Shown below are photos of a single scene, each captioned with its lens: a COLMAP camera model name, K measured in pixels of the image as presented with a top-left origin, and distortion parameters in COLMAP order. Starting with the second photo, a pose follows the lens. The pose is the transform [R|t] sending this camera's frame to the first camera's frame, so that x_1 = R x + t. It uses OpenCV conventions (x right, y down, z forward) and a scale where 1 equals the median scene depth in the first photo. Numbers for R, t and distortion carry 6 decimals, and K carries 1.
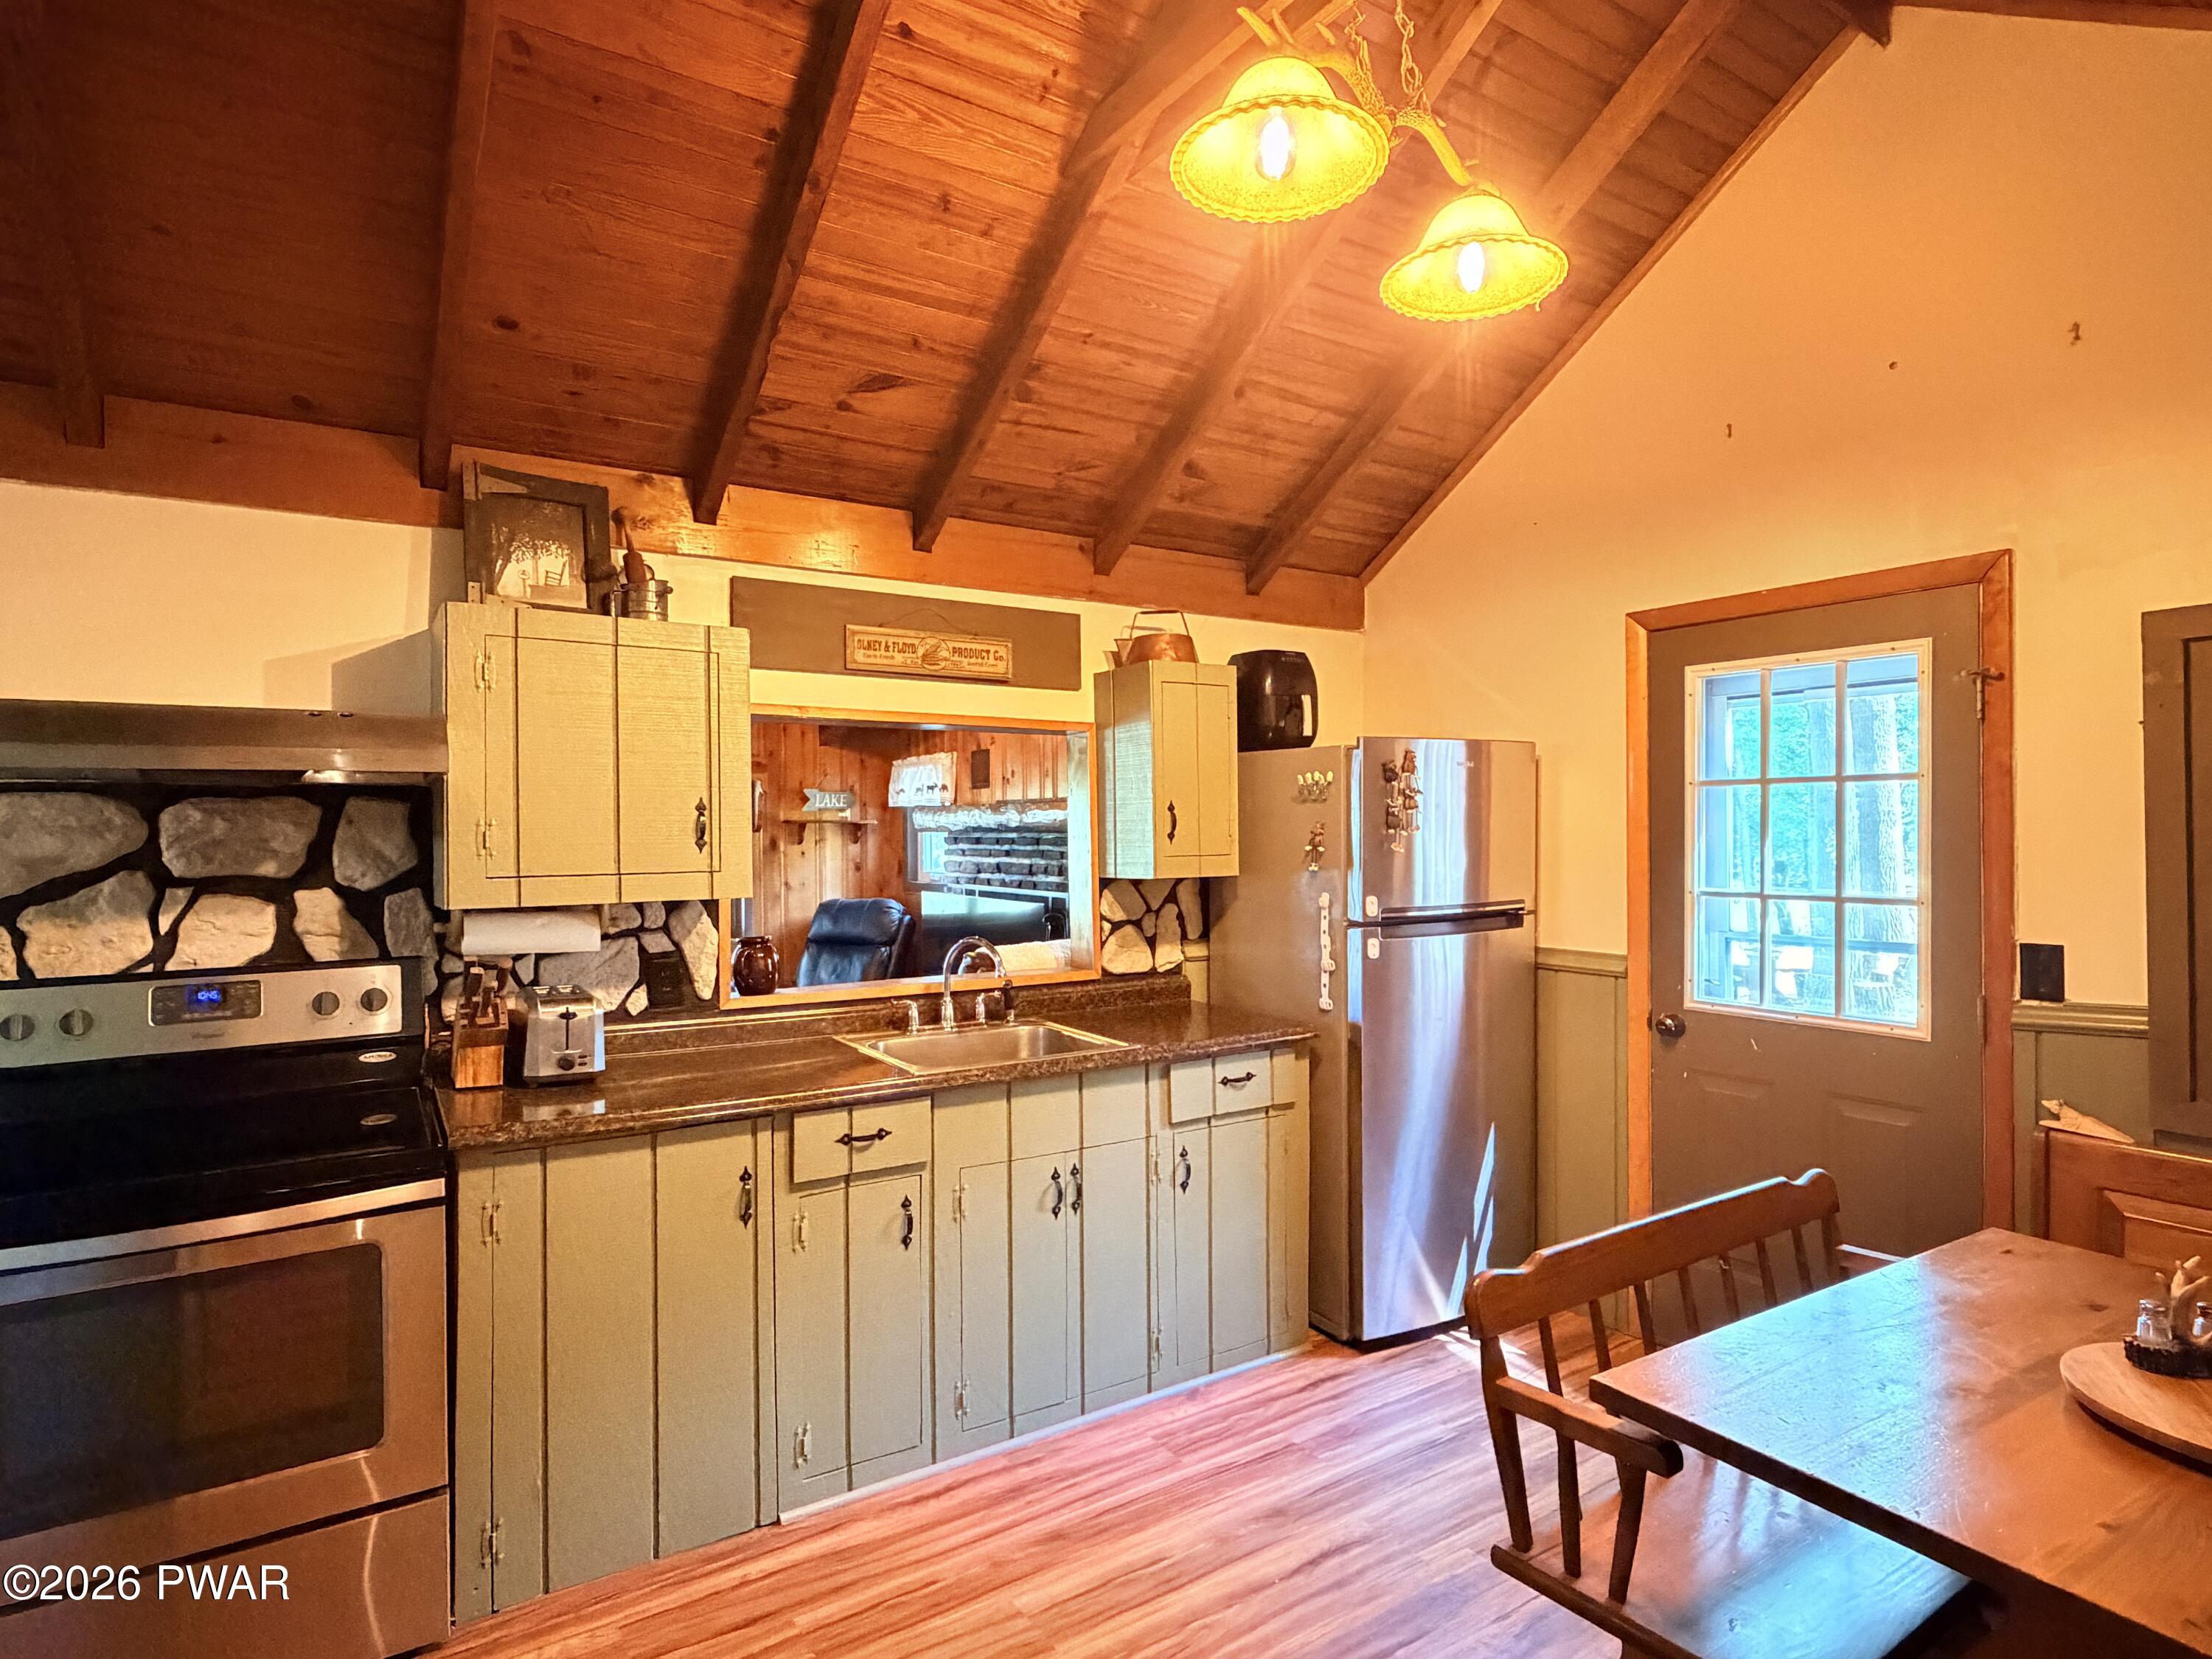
lens RADIAL K [[1178.2, 0, 1106.3], [0, 1178.2, 833.8], [0, 0, 1]] dist [0.002722, -0.001274]
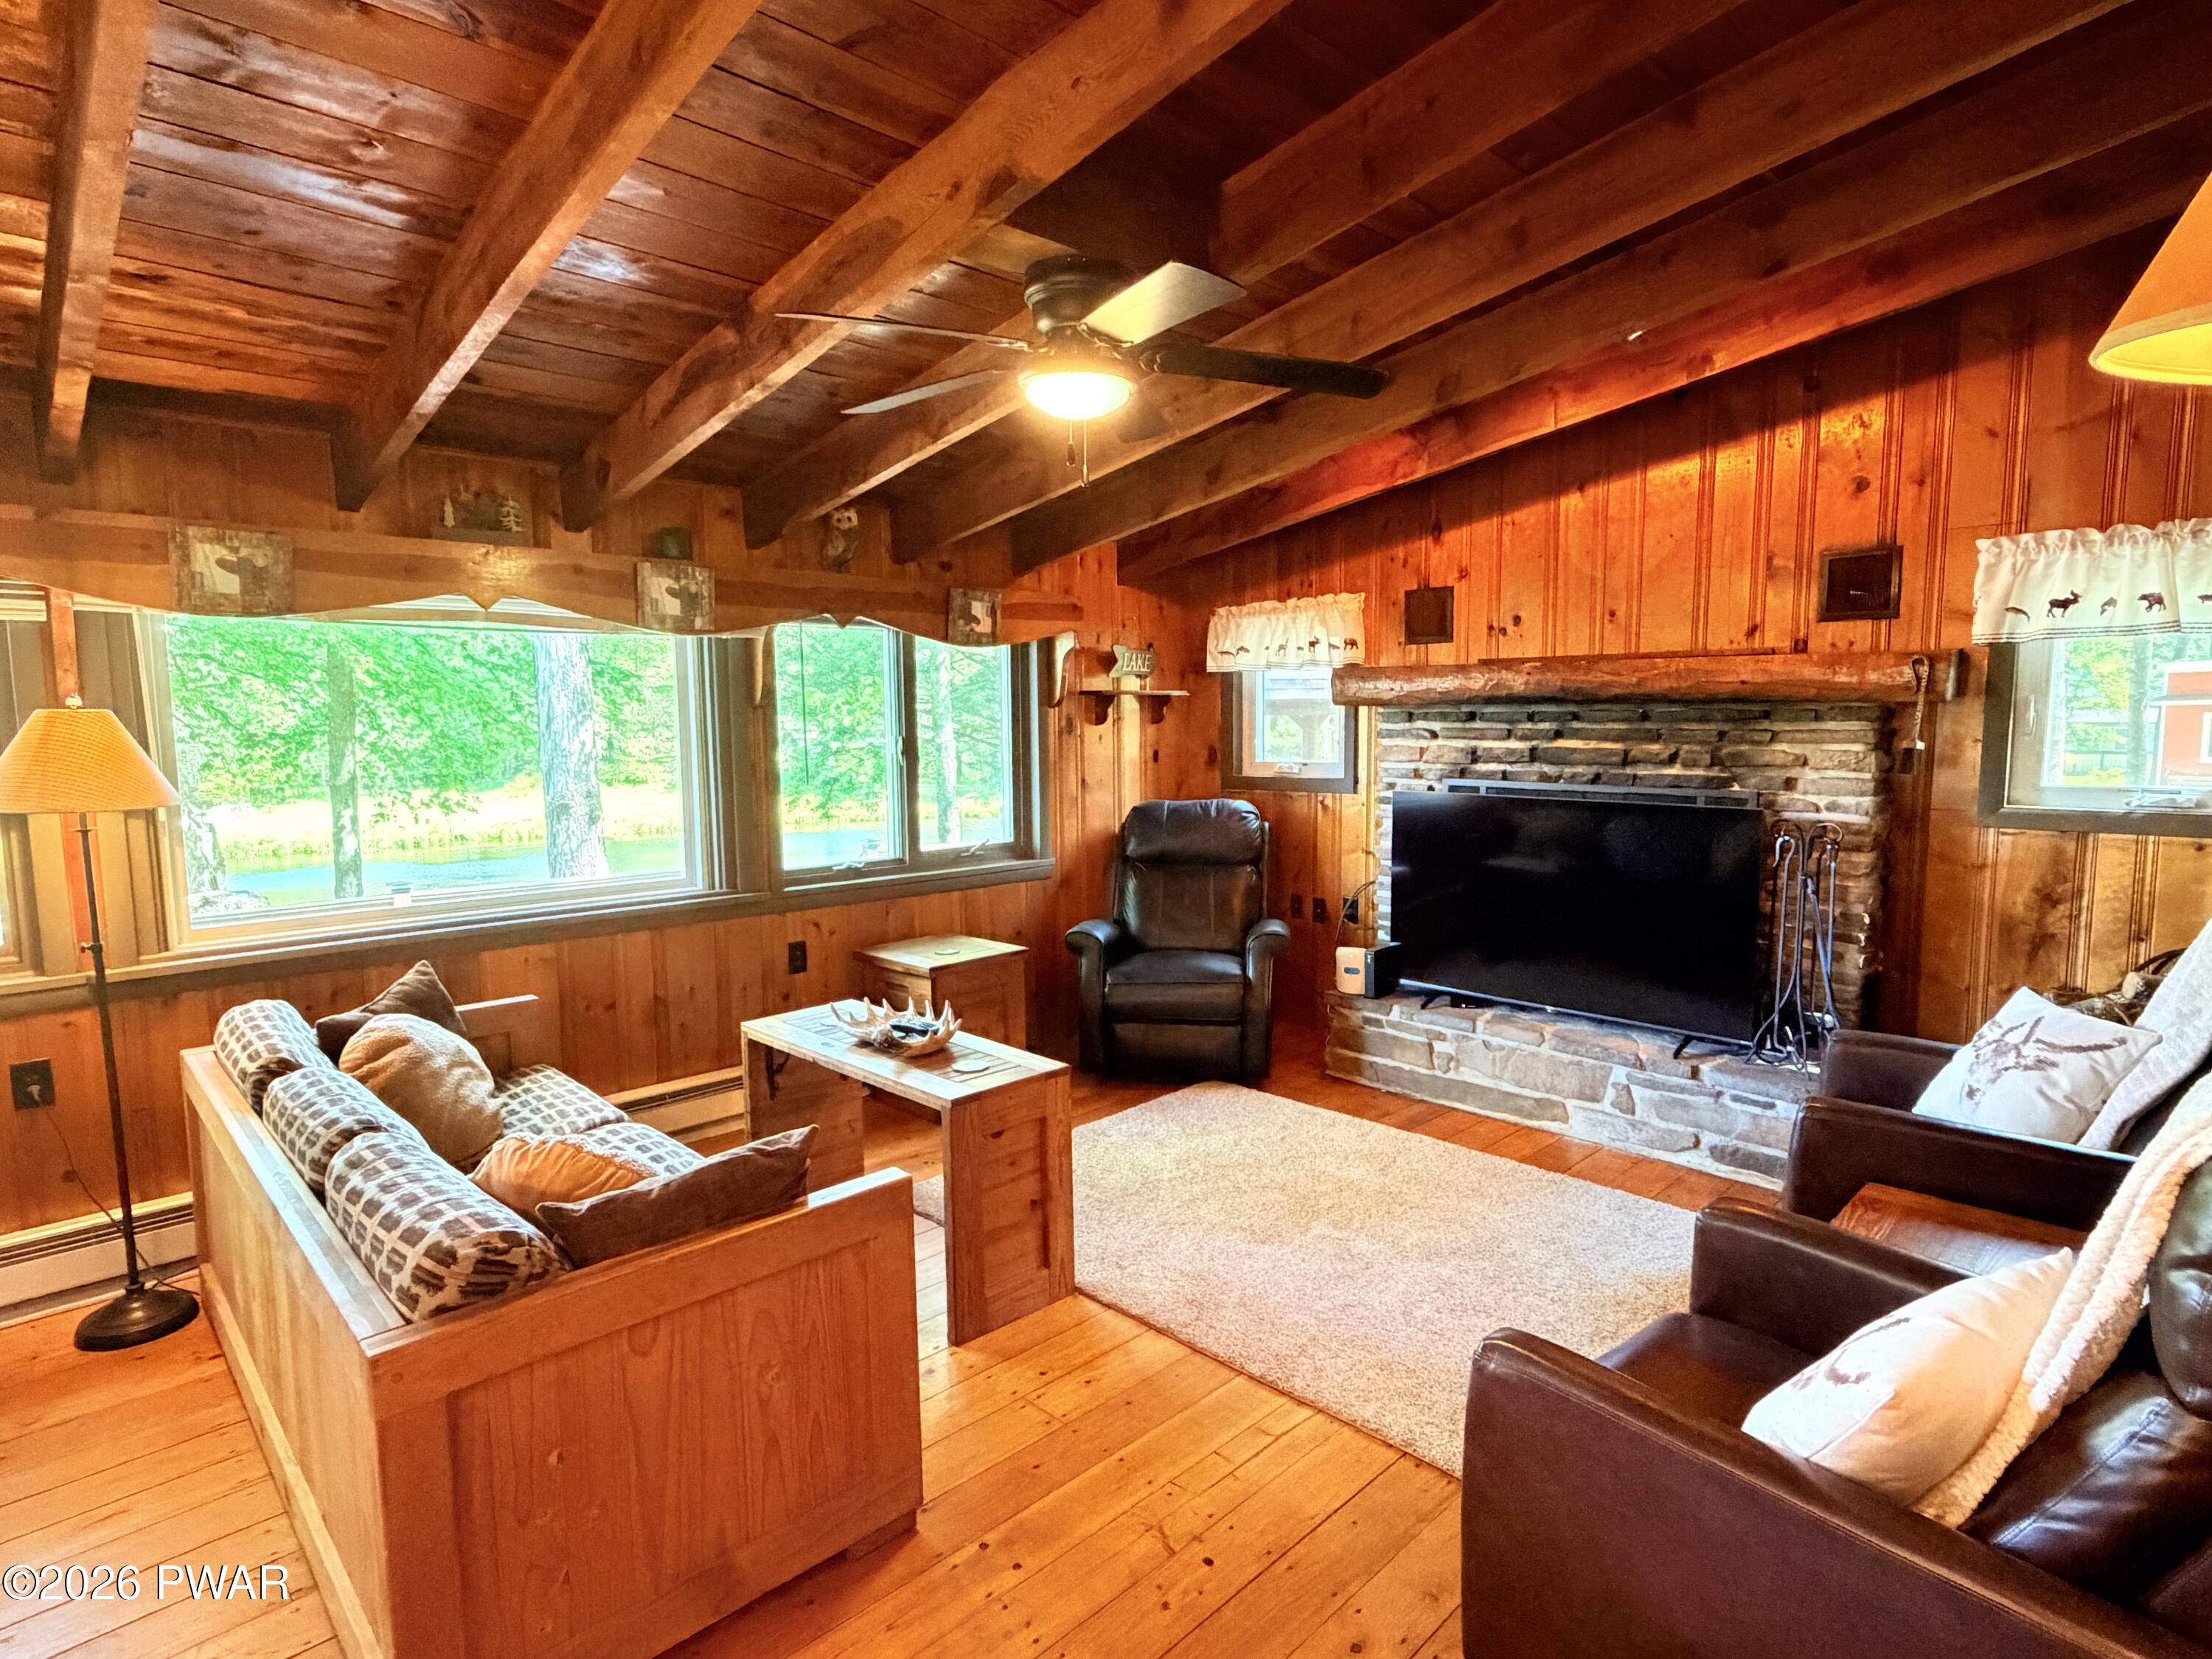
lens RADIAL K [[1178.2, 0, 1097.7], [0, 1178.2, 832.5], [0, 0, 1]] dist [0.002722, -0.001274]
pose [[0.983383, -0.020757, 0.180351, -0.890756], [0.003519, 0.995435, 0.095380, 0.013024], [-0.181507, -0.093161, 0.978967, 0.683158]]
